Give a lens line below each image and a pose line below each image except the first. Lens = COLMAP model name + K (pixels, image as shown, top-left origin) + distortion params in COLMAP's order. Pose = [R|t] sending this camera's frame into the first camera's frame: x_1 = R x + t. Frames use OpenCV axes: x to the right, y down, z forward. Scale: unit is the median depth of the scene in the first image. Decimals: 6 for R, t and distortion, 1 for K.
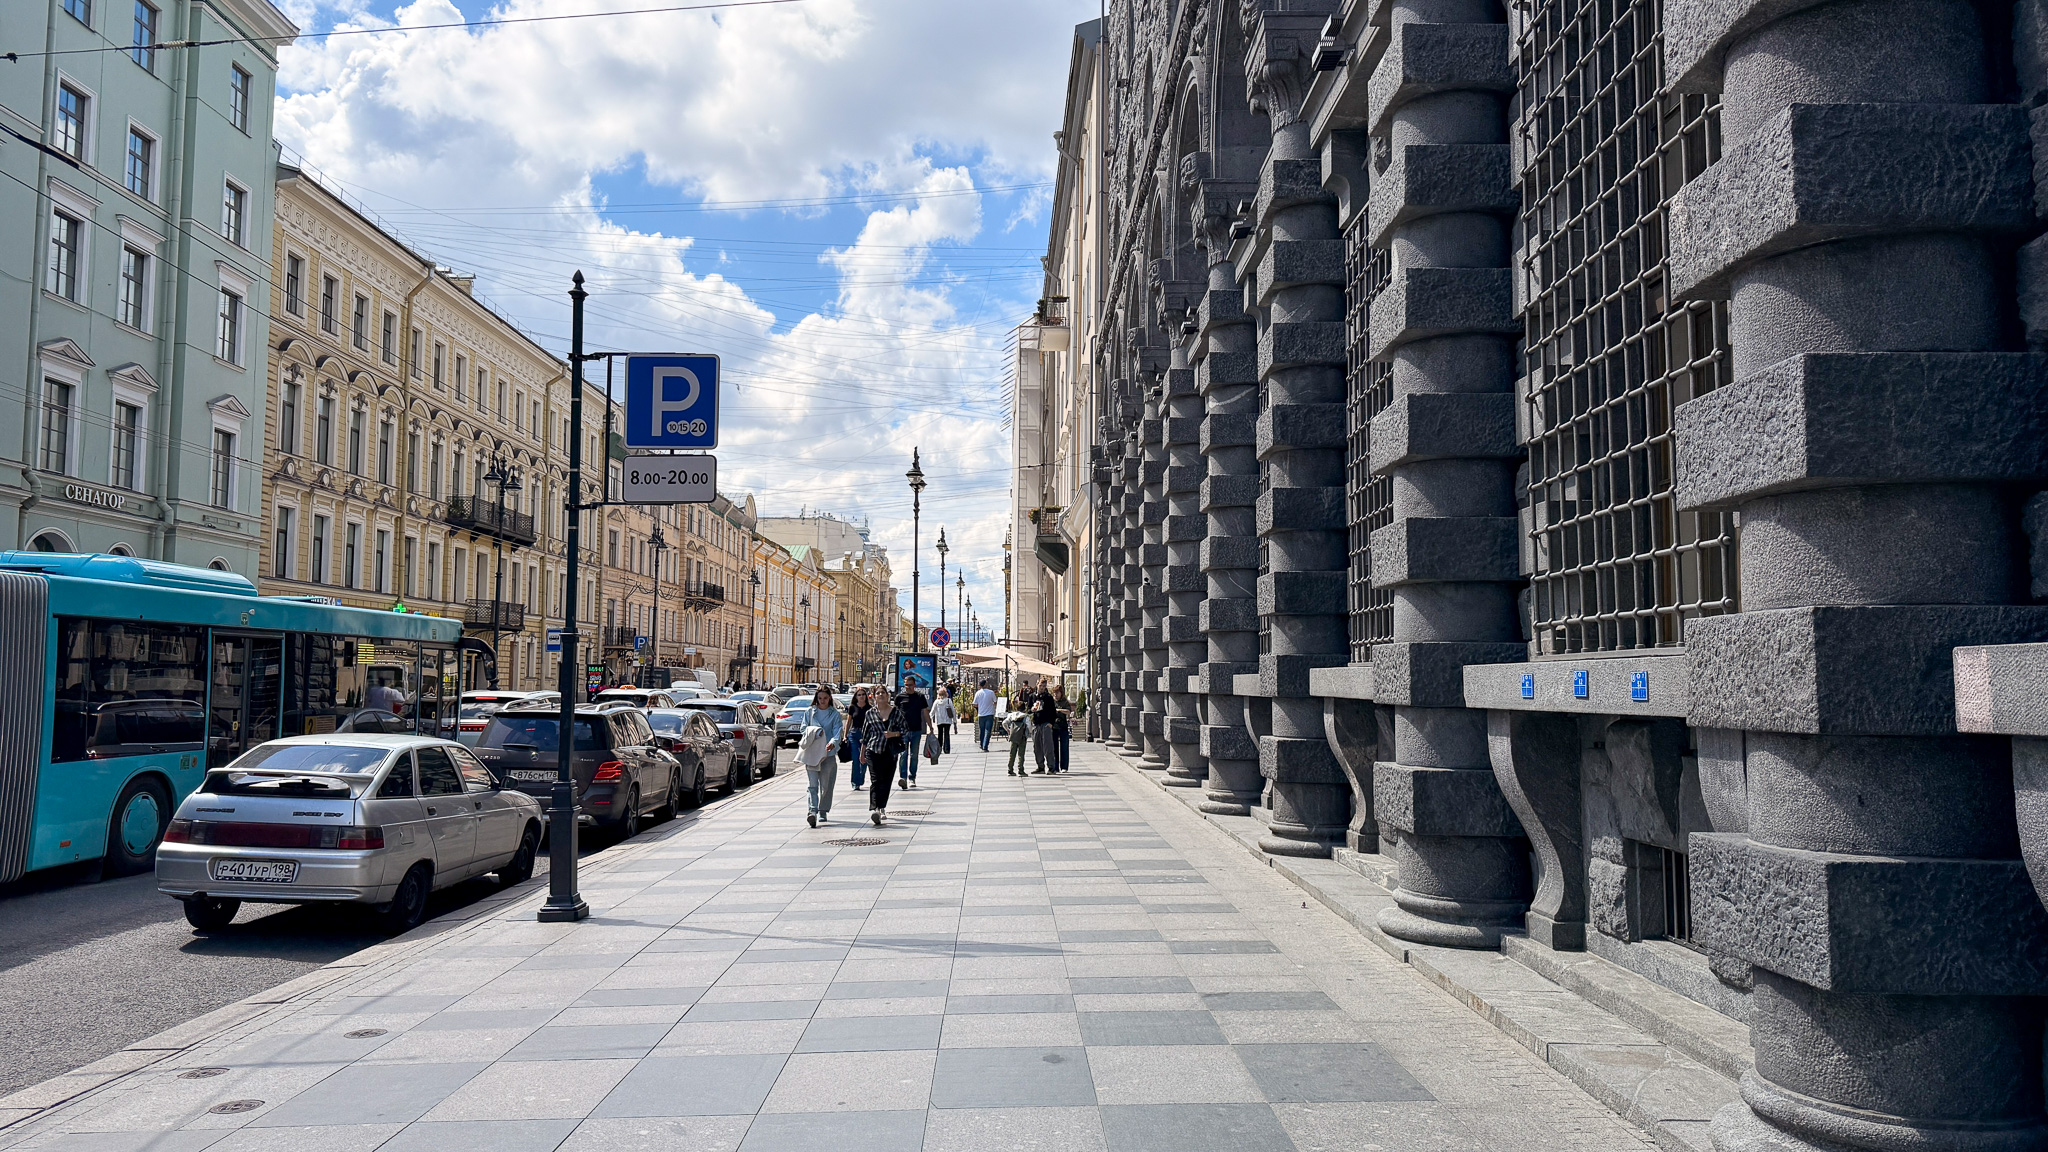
lens RADIAL K [[1407.6, 0, 1024.0], [0, 1407.6, 576.0], [0, 0, 1]] dist [0.001028, -0.000711]
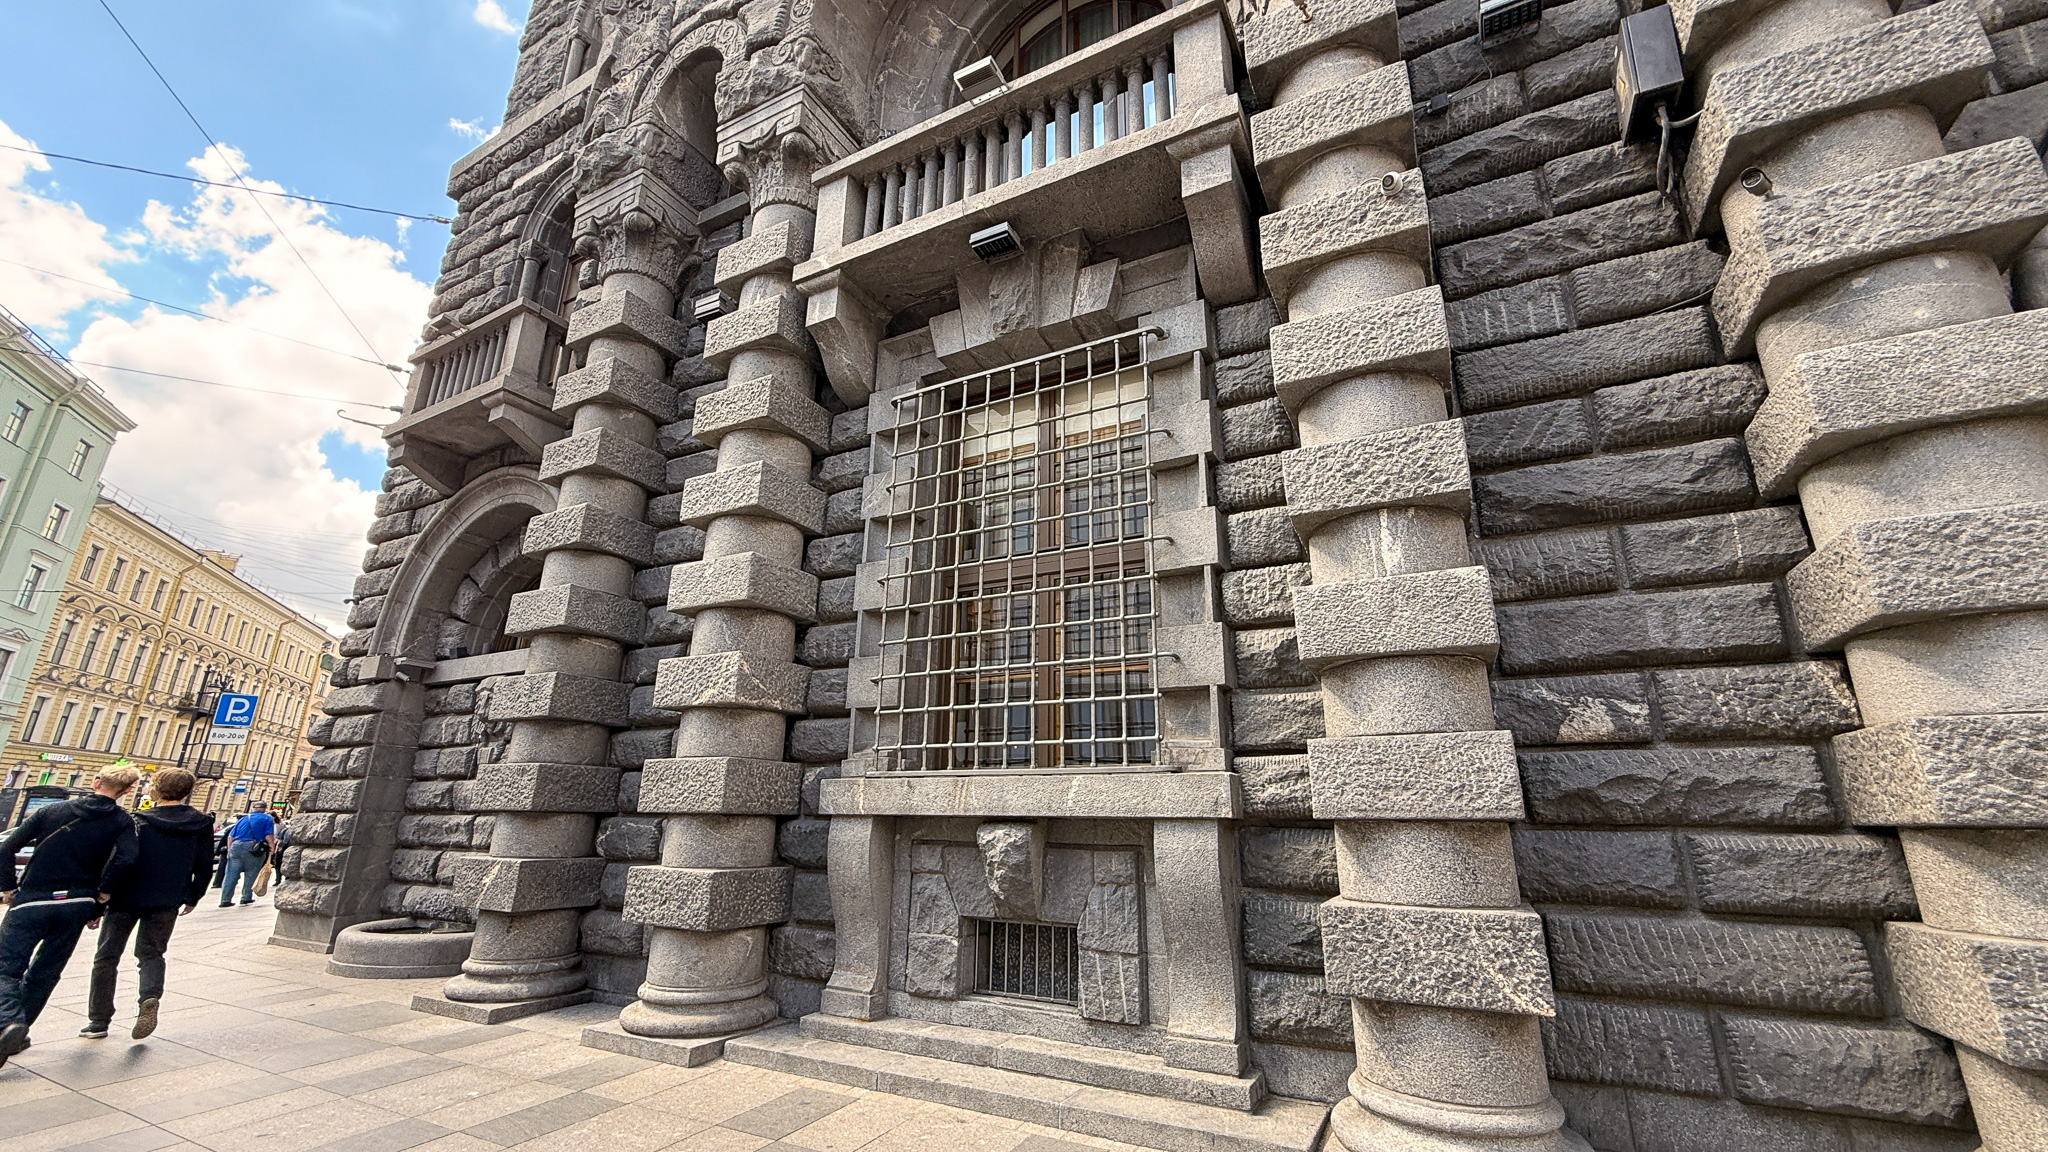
lens RADIAL K [[819.2, 0, 1024.0], [0, 819.2, 576.0], [0, 0, 1]] dist [-0.000084, 0.000089]
pose [[0.922563, 0.119866, 0.366756, 0.146664], [-0.039043, 0.974644, -0.220329, -0.020496], [-0.383867, 0.188948, 0.903850, -0.297520]]
